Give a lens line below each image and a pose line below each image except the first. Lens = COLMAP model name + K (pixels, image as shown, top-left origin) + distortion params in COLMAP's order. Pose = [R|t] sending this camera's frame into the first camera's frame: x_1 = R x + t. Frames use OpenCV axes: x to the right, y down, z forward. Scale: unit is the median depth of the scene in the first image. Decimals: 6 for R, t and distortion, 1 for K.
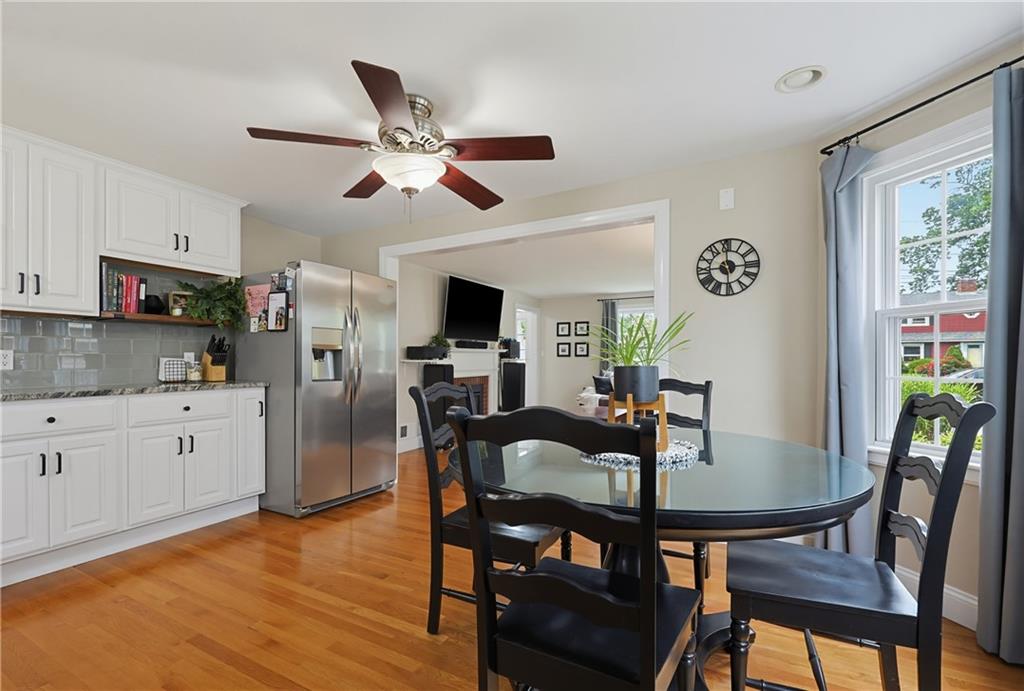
lens RADIAL K [[458.0, 0, 511.4], [0, 458.0, 362.2], [0, 0, 1]] dist [-0.001644, -0.000393]
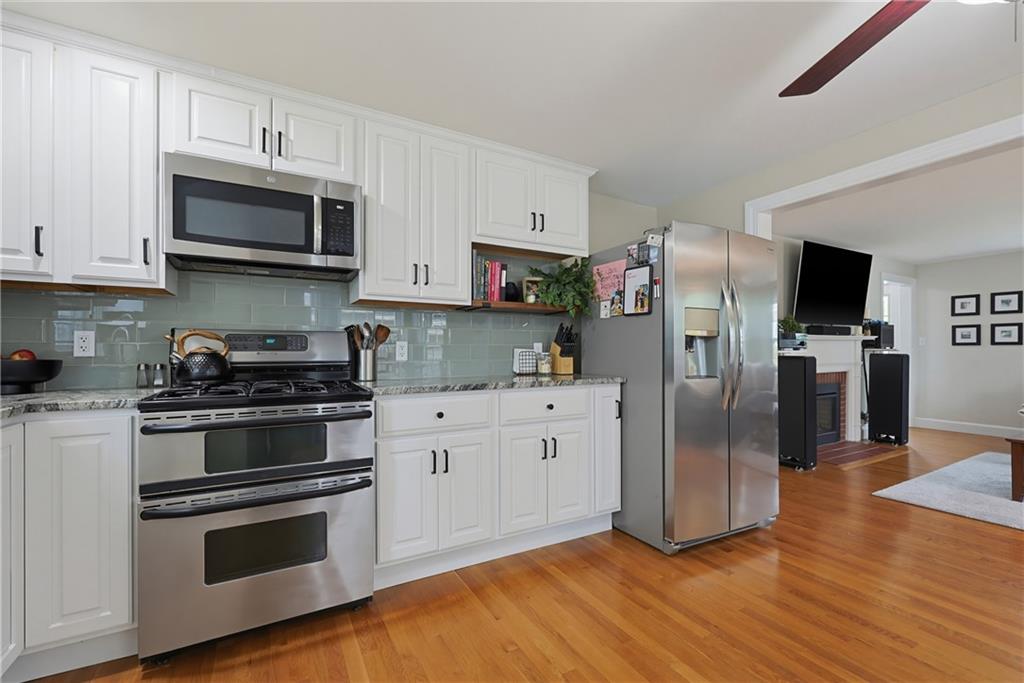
lens RADIAL K [[435.0, 0, 510.5], [0, 435.0, 348.8], [0, 0, 1]] dist [-0.000333, -0.000066]
pose [[0.848778, -0.004855, -0.528727, -0.287313], [-0.000573, 0.999949, -0.010102, -0.000014], [0.528749, 0.008877, 0.848732, 0.221715]]
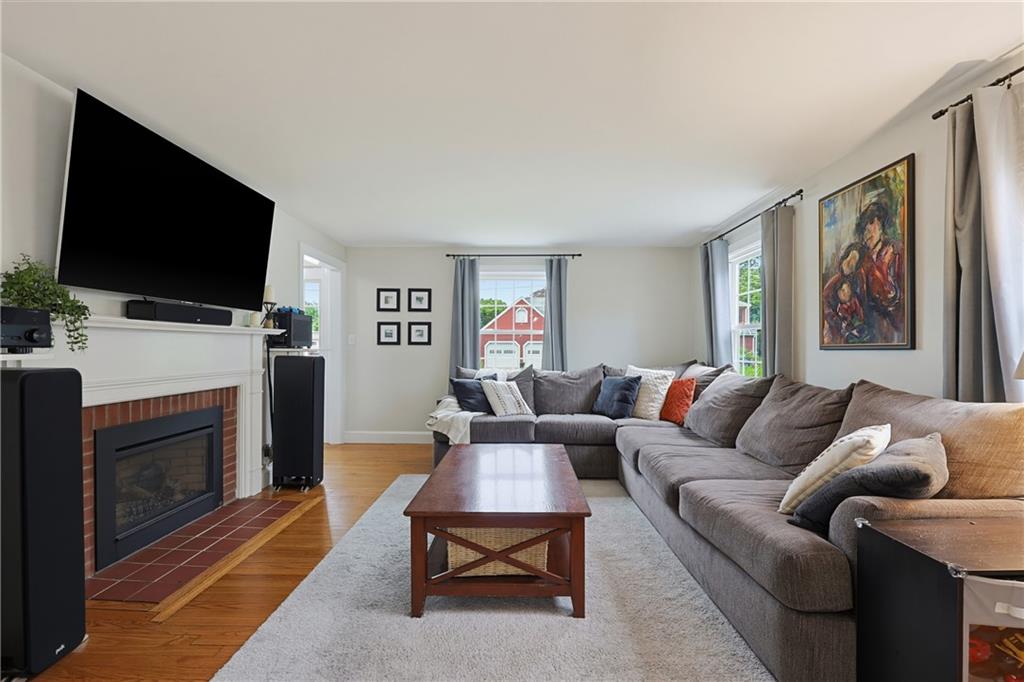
lens RADIAL K [[425.6, 0, 510.9], [0, 425.6, 352.6], [0, 0, 1]] dist [-0.000041, 0.000060]
pose [[0.884357, -0.002476, 0.466805, -0.014516], [-0.000437, 0.999981, 0.006133, -0.012947], [-0.466811, -0.005628, 0.884339, 1.025576]]
